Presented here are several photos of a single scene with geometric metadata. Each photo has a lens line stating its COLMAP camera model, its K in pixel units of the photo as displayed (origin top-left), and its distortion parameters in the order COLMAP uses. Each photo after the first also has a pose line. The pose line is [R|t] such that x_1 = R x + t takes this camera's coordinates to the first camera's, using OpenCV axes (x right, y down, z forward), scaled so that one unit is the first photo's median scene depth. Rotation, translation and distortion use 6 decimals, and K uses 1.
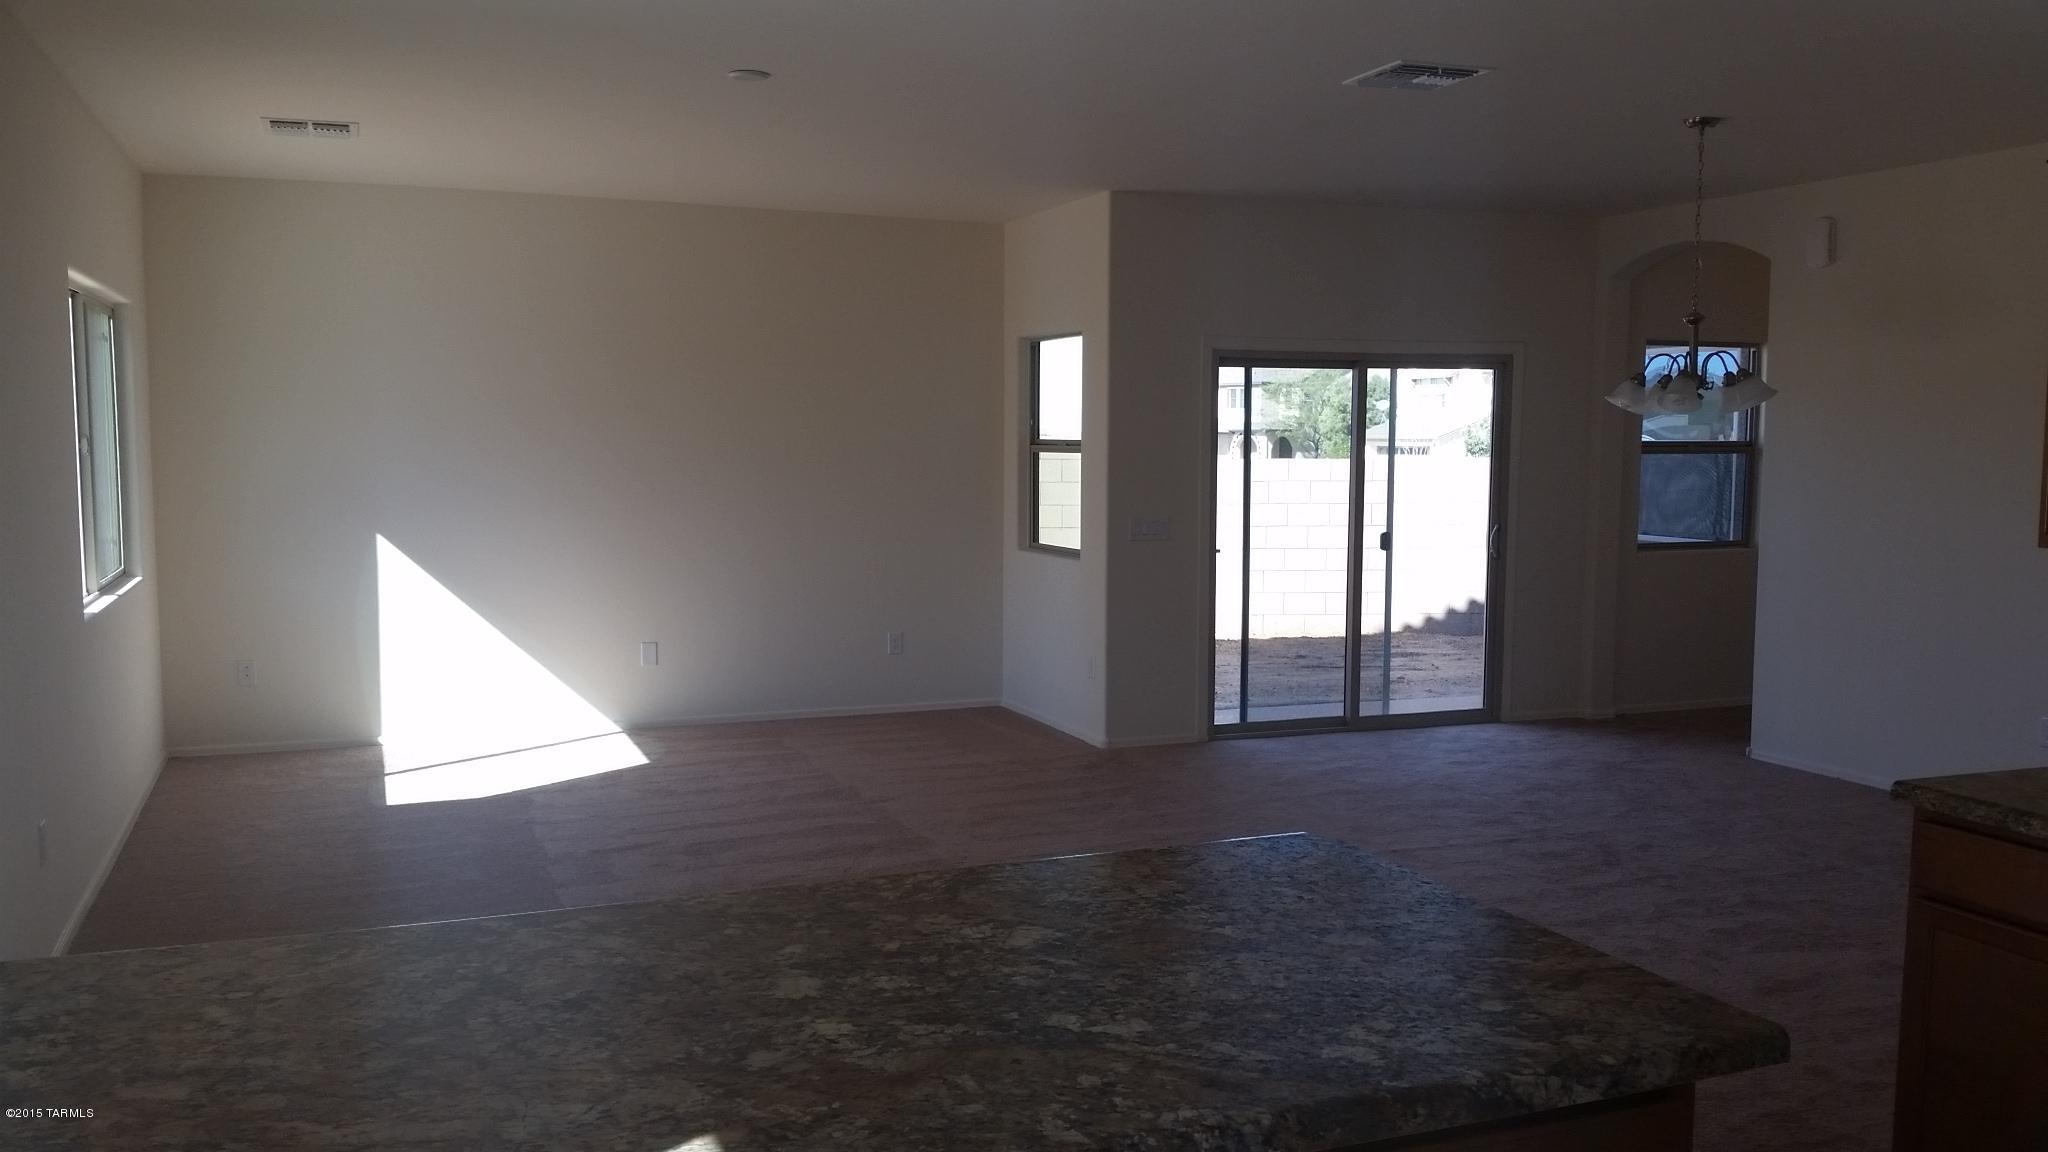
lens RADIAL K [[1700.4, 0, 1025.8], [0, 1700.4, 587.9], [0, 0, 1]] dist [0.159779, -0.412060]
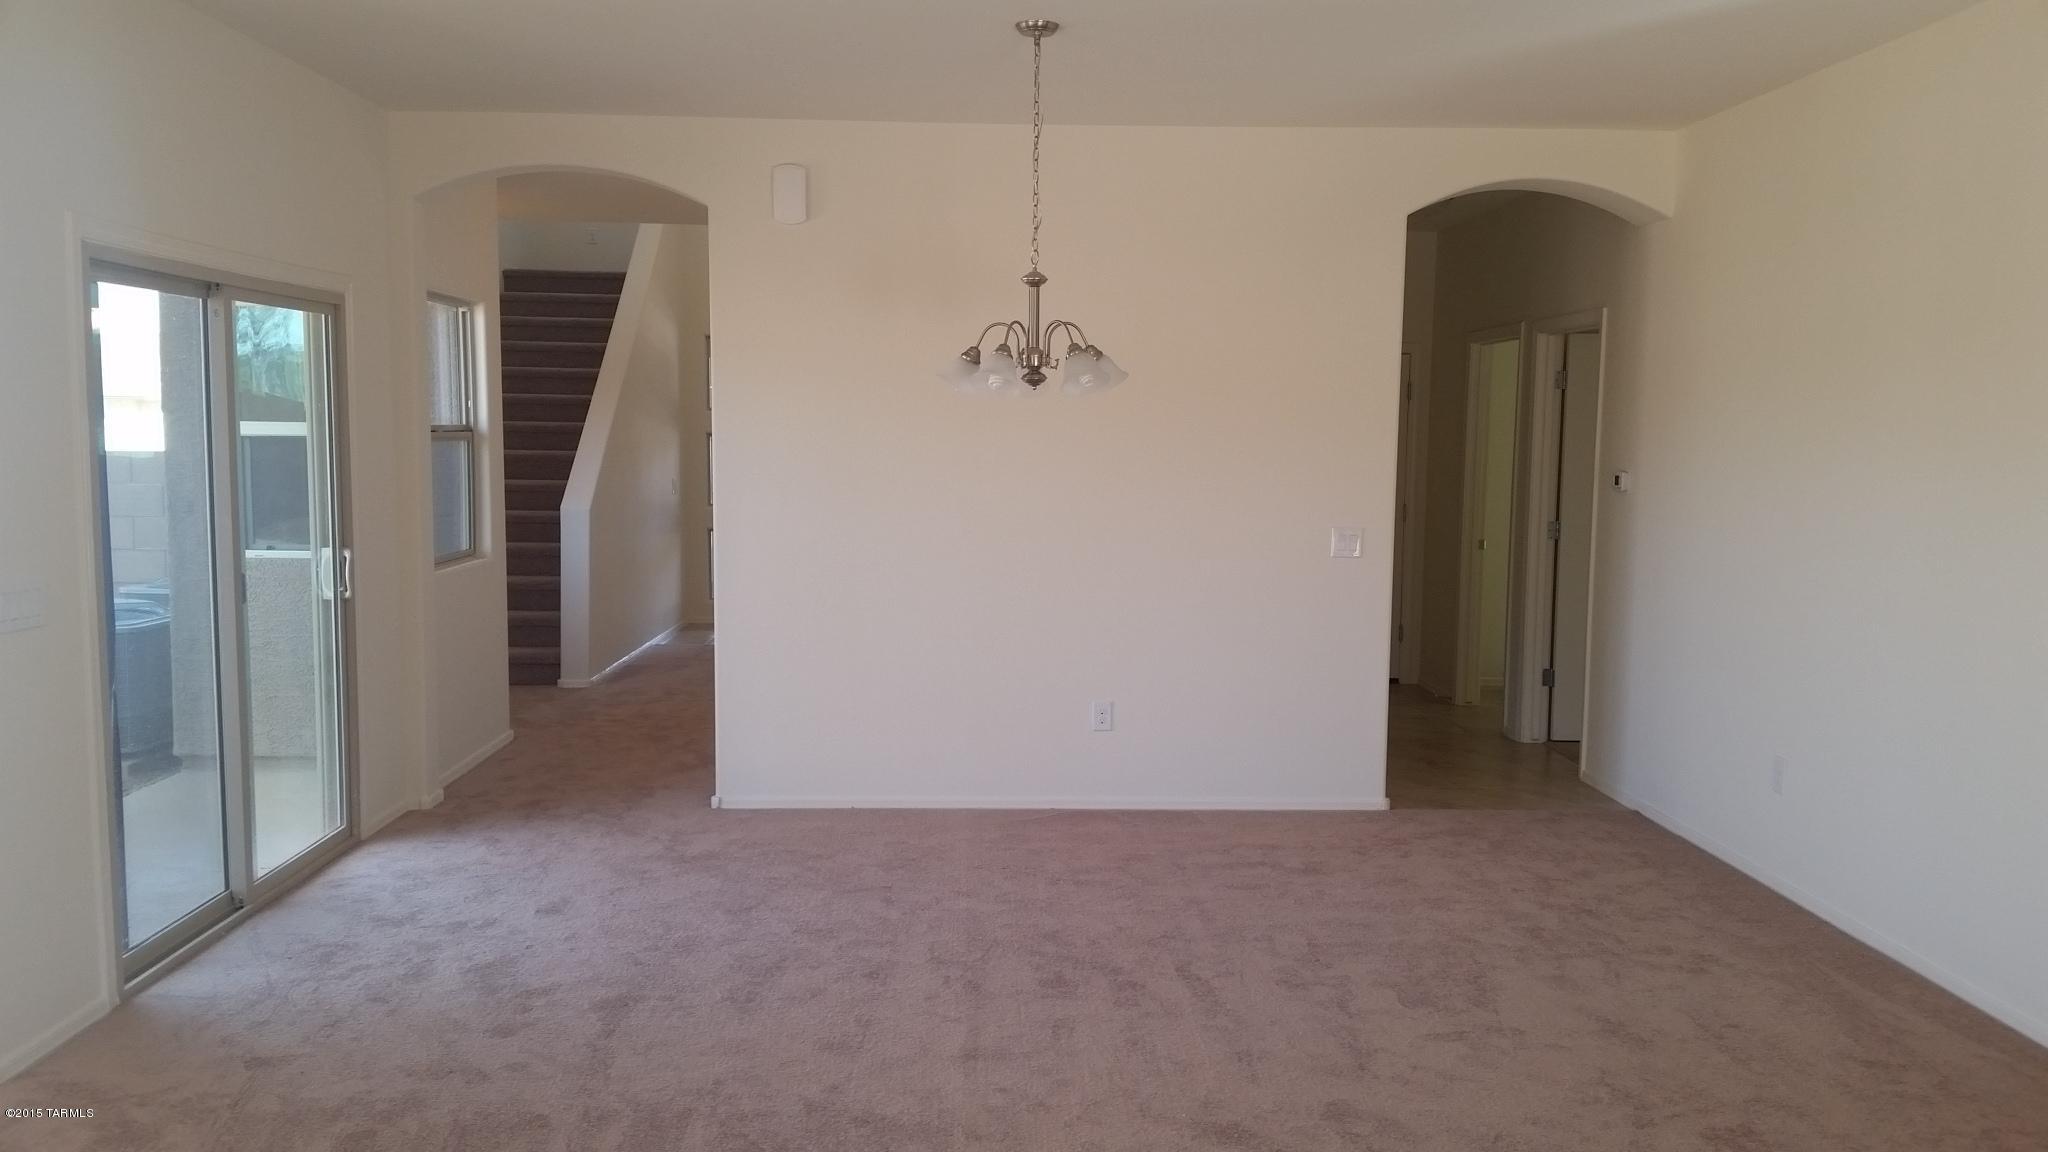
lens RADIAL K [[1700.4, 0, 1025.8], [0, 1700.4, 587.9], [0, 0, 1]] dist [0.159779, -0.412060]
pose [[0.336881, -0.091220, 0.937118, -0.376946], [0.074624, 0.994752, 0.070004, -0.068788], [-0.938585, 0.046349, 0.341920, 0.737258]]
